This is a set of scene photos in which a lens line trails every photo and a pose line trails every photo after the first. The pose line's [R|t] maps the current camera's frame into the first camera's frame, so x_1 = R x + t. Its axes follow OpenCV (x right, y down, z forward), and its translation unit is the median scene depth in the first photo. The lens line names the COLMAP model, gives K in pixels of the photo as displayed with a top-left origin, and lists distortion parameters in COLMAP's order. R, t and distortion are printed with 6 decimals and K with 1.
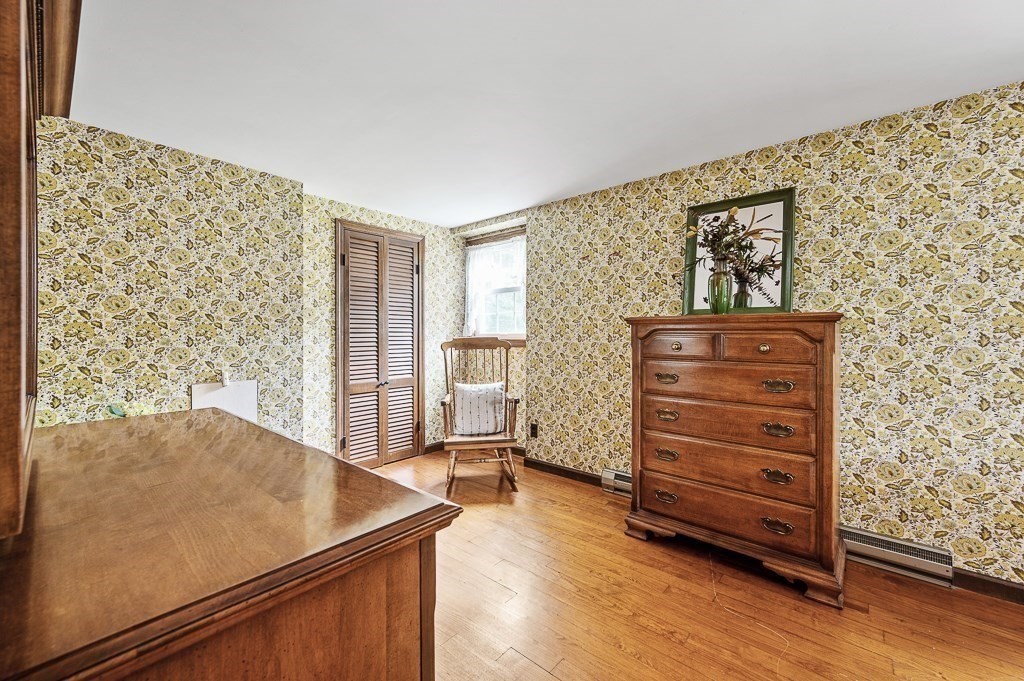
lens RADIAL K [[404.1, 0, 513.3], [0, 404.1, 341.4], [0, 0, 1]] dist [-0.001042, 0.000394]
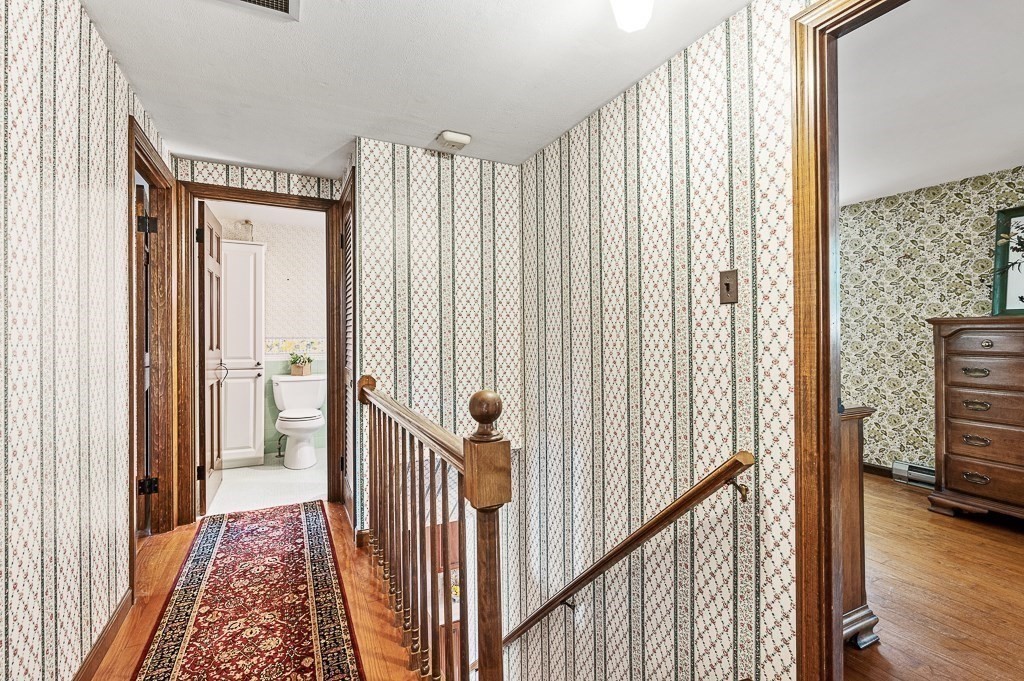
lens RADIAL K [[462.7, 0, 511.5], [0, 462.7, 333.0], [0, 0, 1]] dist [-0.004726, 0.000142]
pose [[0.922597, -0.001973, -0.385760, -0.305150], [-0.005448, 0.999821, -0.018142, 0.011695], [0.385727, 0.018839, 0.922421, -0.655436]]
